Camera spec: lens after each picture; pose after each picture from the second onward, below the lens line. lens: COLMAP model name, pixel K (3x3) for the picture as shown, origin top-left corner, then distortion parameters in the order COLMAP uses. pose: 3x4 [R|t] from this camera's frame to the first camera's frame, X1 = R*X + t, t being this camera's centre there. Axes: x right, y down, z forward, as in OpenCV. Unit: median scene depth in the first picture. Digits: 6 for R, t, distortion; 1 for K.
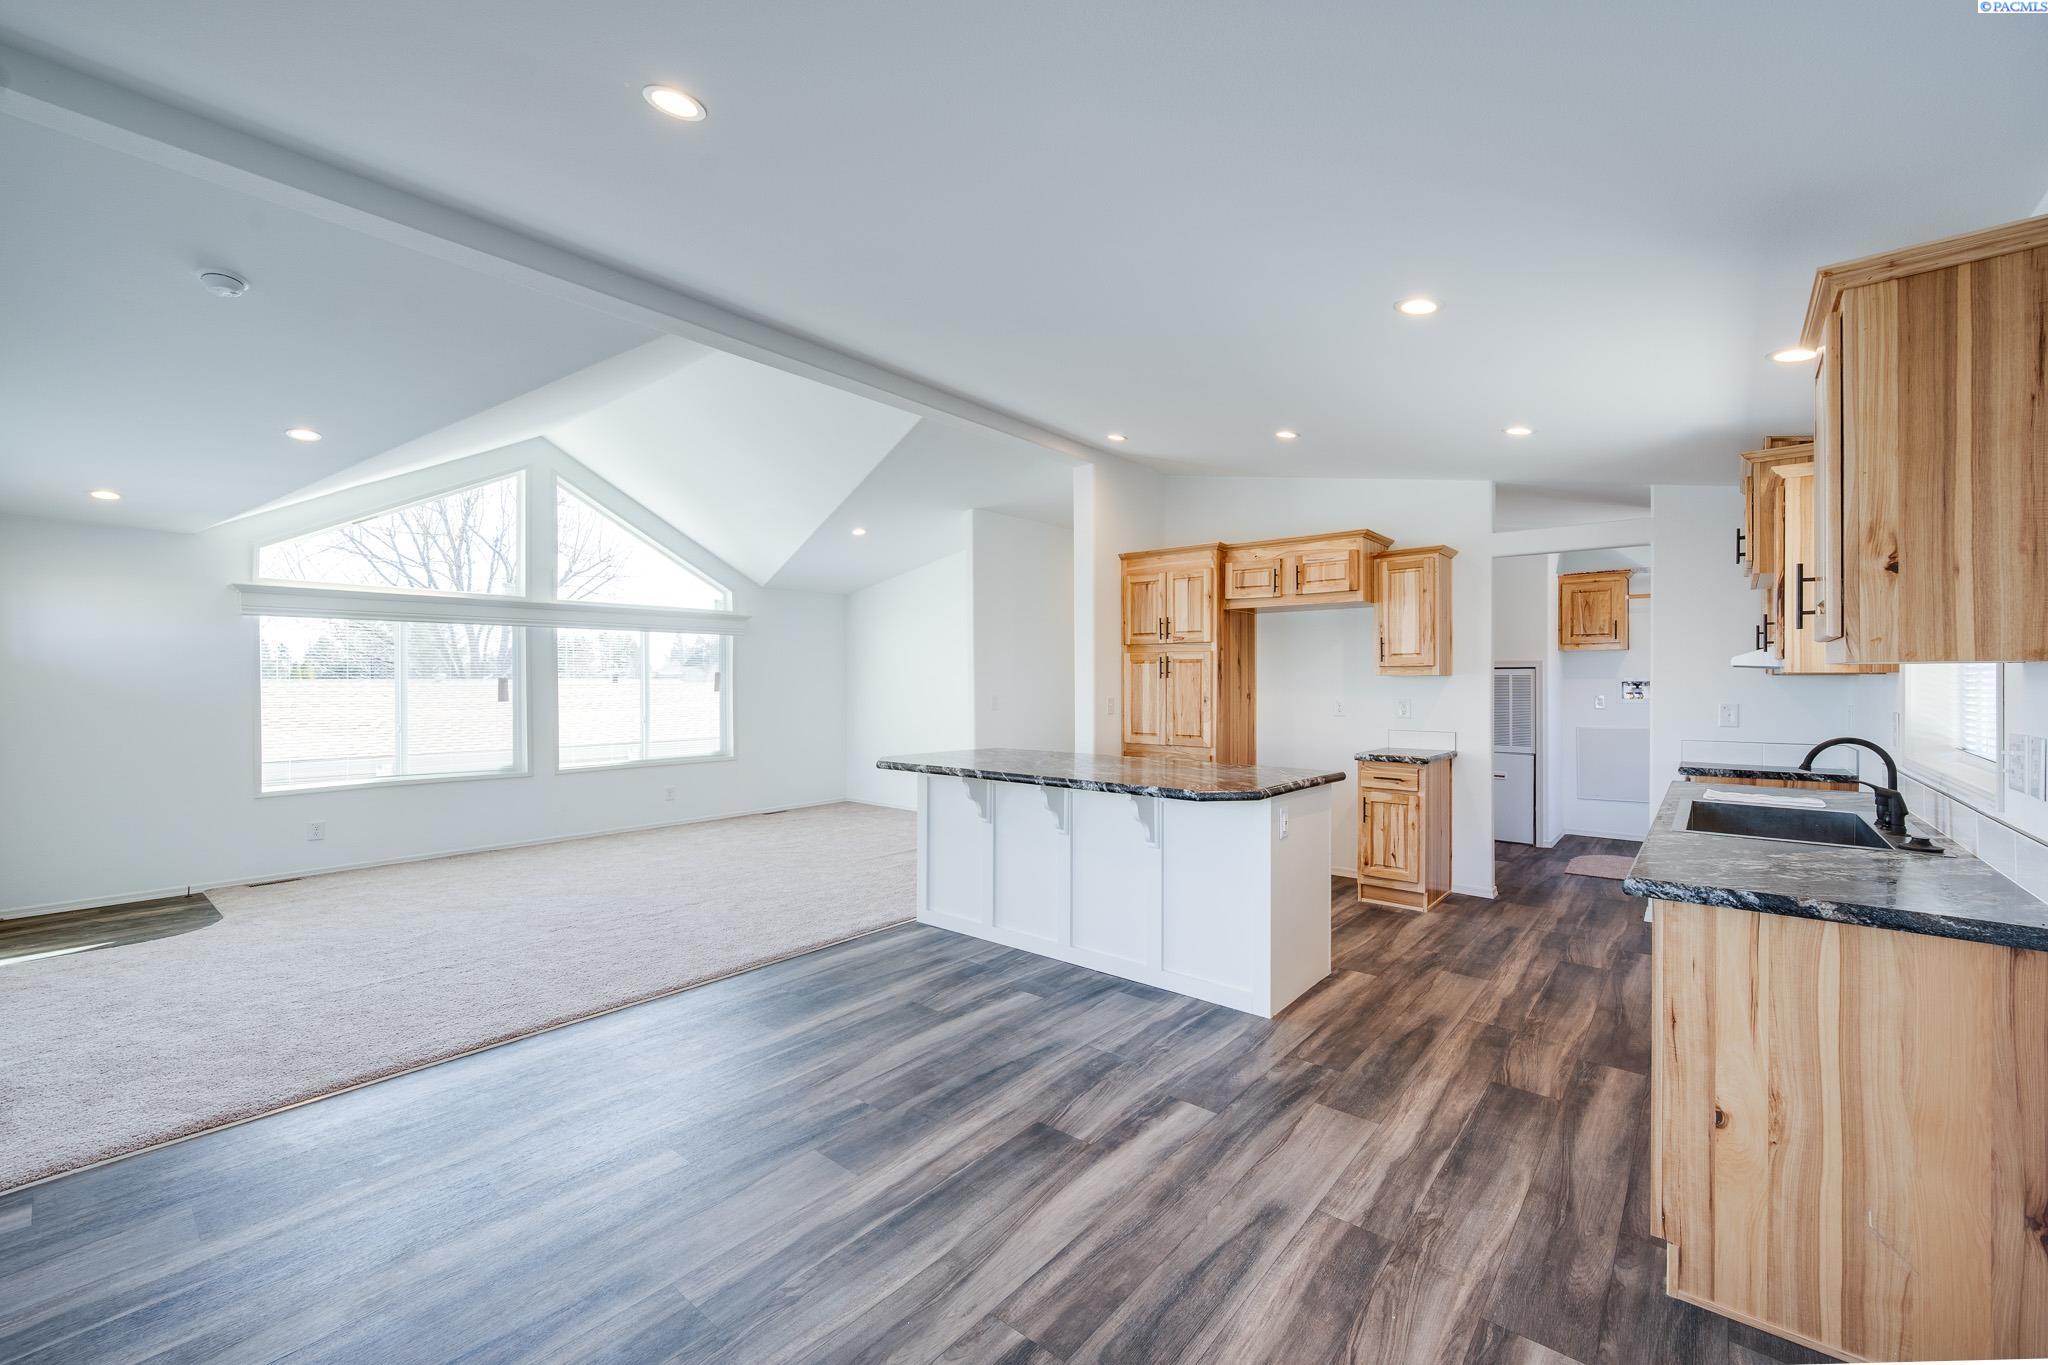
lens RADIAL K [[821.1, 0, 1043.9], [0, 821.1, 662.4], [0, 0, 1]] dist [-0.006902, 0.001789]
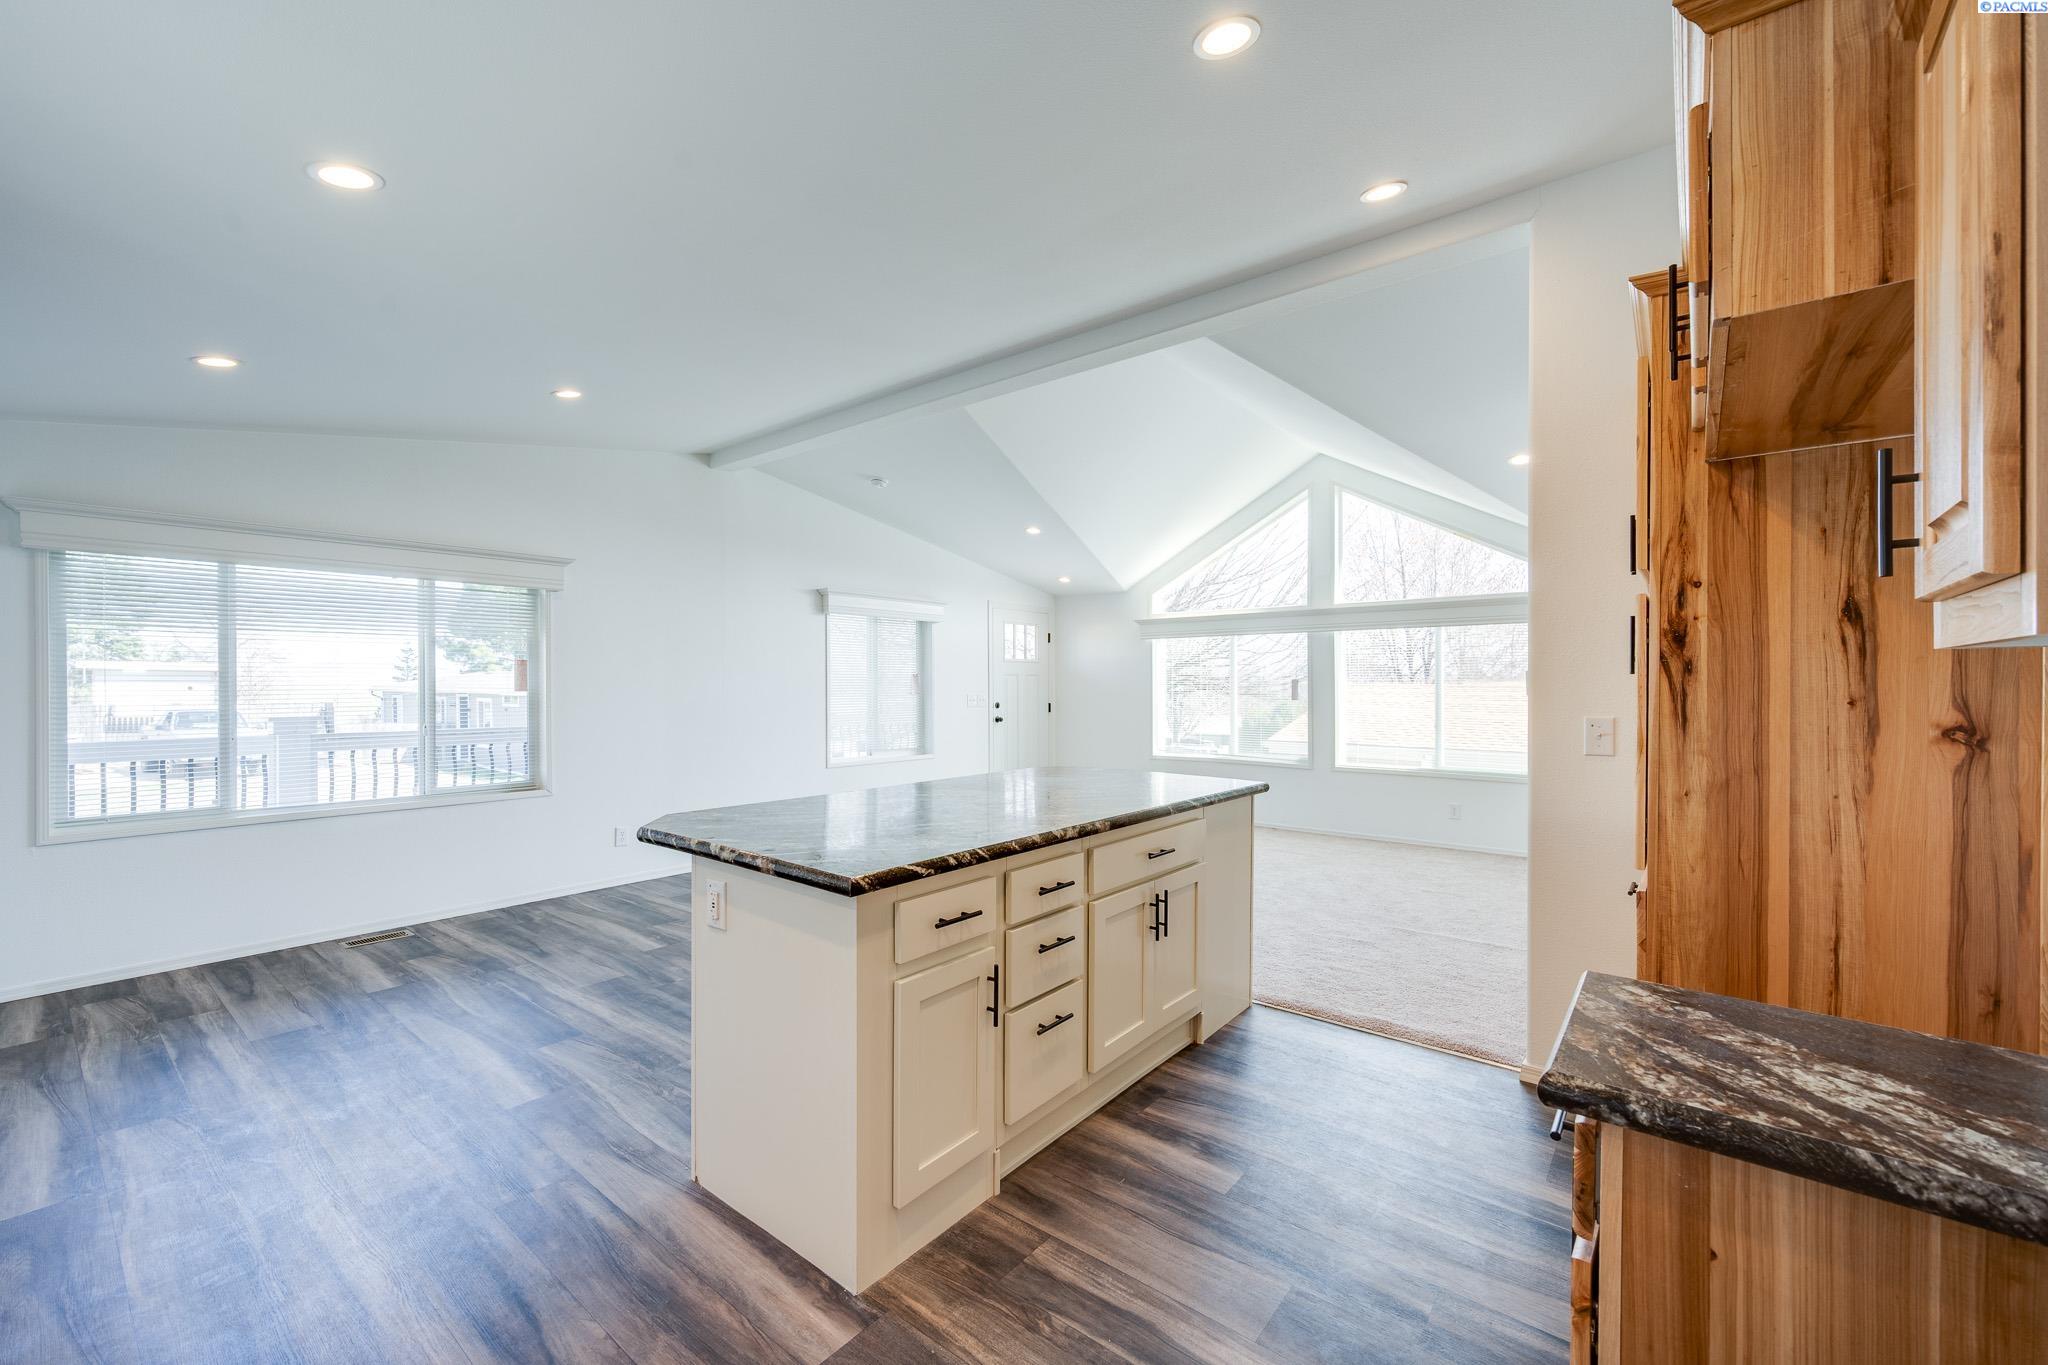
lens RADIAL K [[821.1, 0, 1017.9], [0, 821.1, 679.5], [0, 0, 1]] dist [-0.006902, 0.001789]
pose [[0.005000, -0.004398, -0.999978, 0.615070], [0.027633, 0.999609, -0.004258, 0.017962], [0.999606, -0.027611, 0.005119, 0.817211]]
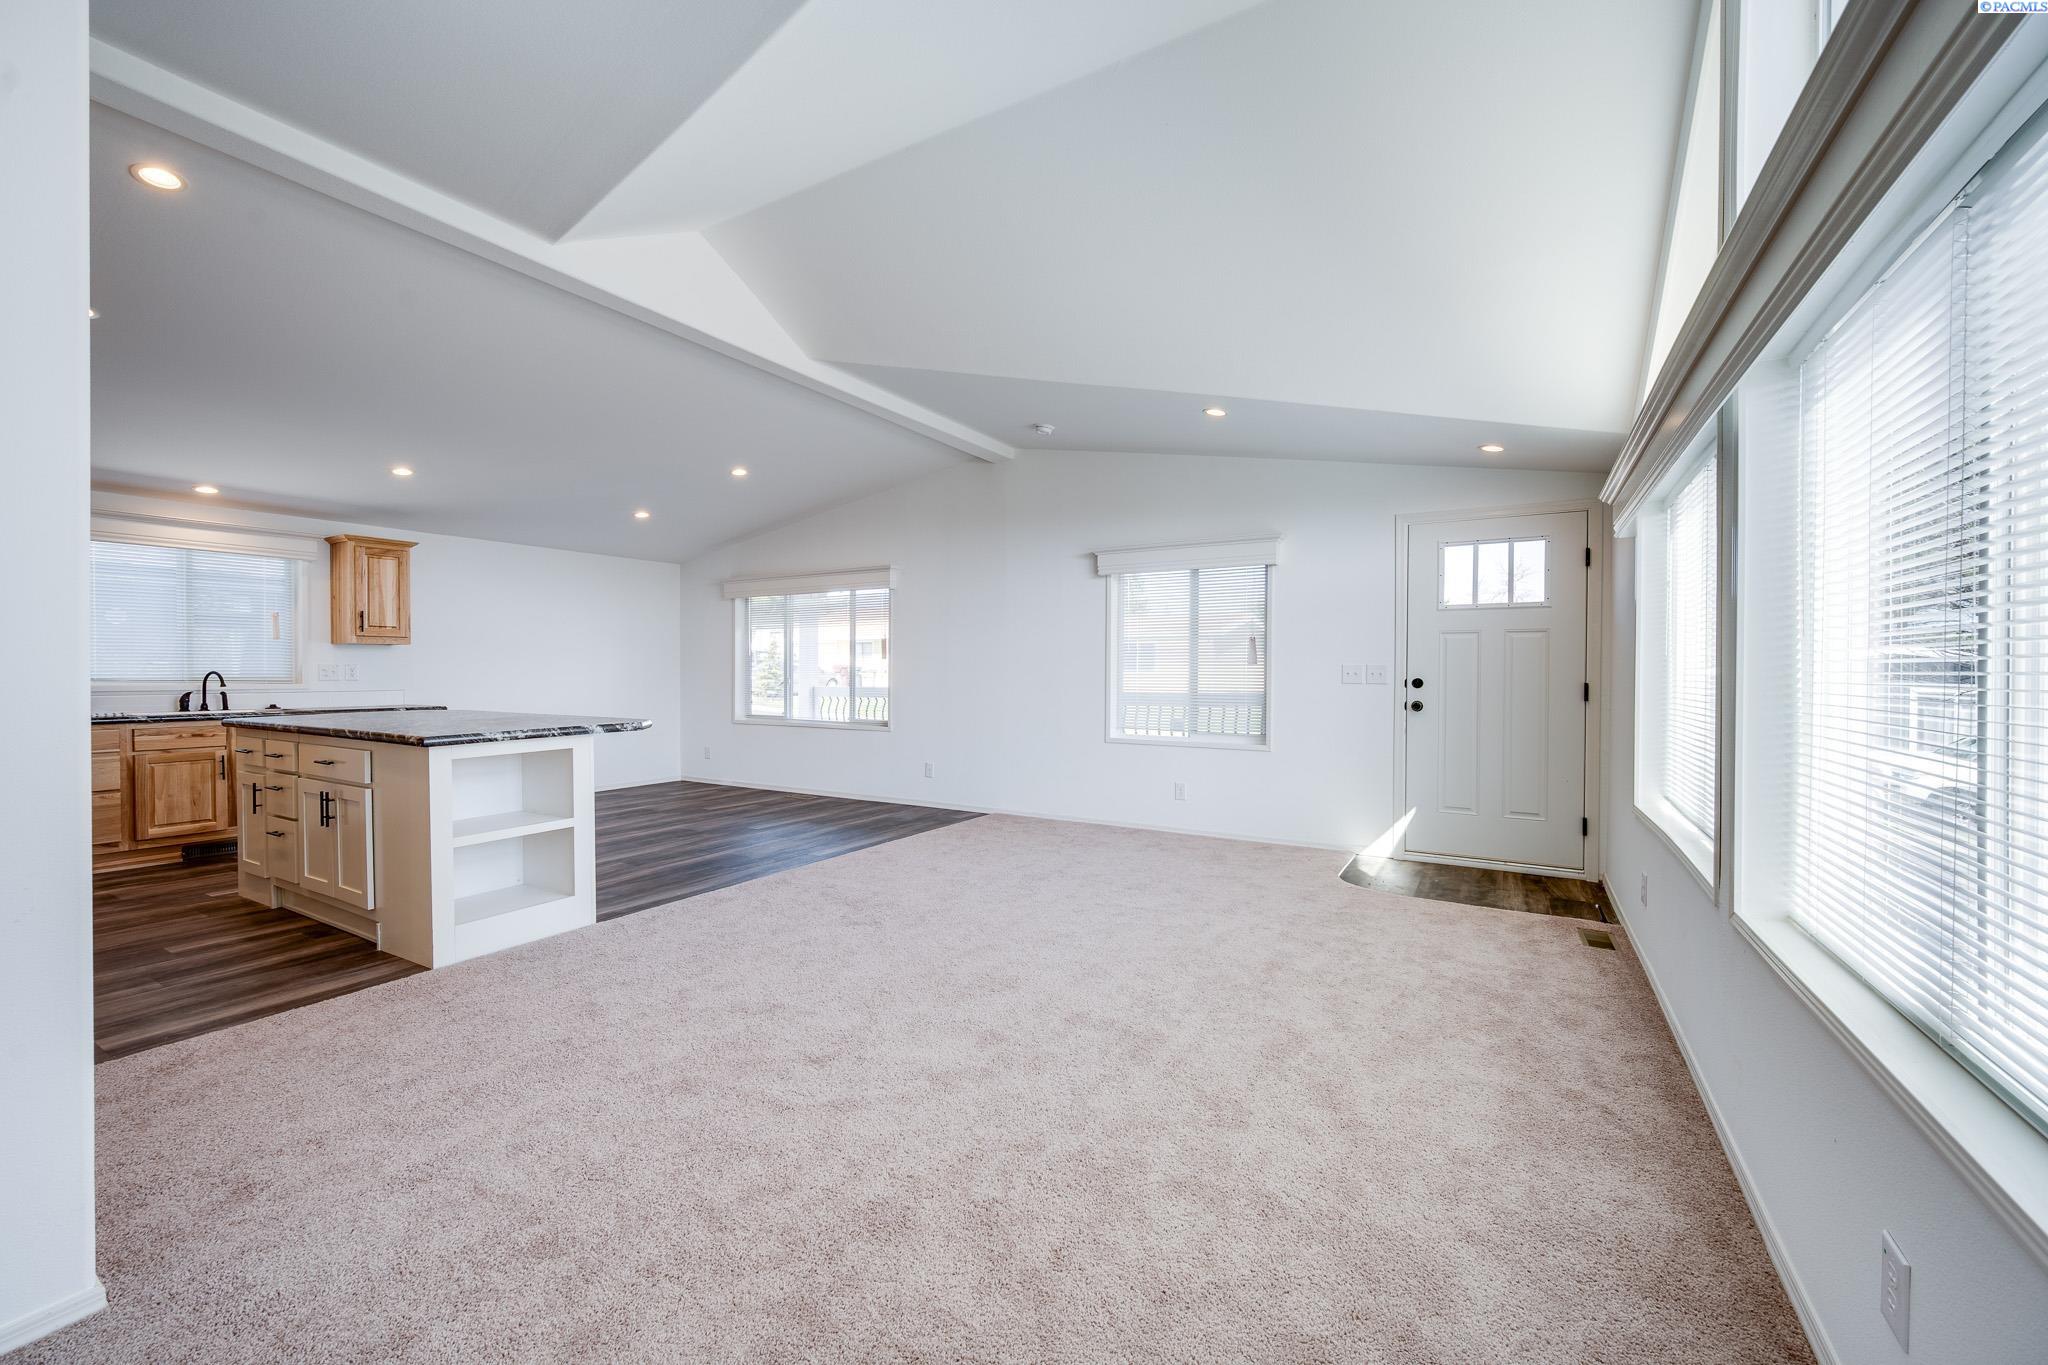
lens RADIAL K [[821.1, 0, 1044.3], [0, 821.1, 678.9], [0, 0, 1]] dist [-0.006902, 0.001789]
pose [[-0.986173, -0.000281, -0.165720, -0.424072], [0.002411, 0.999868, -0.016045, 0.072888], [0.165702, -0.016222, -0.986042, 1.728703]]
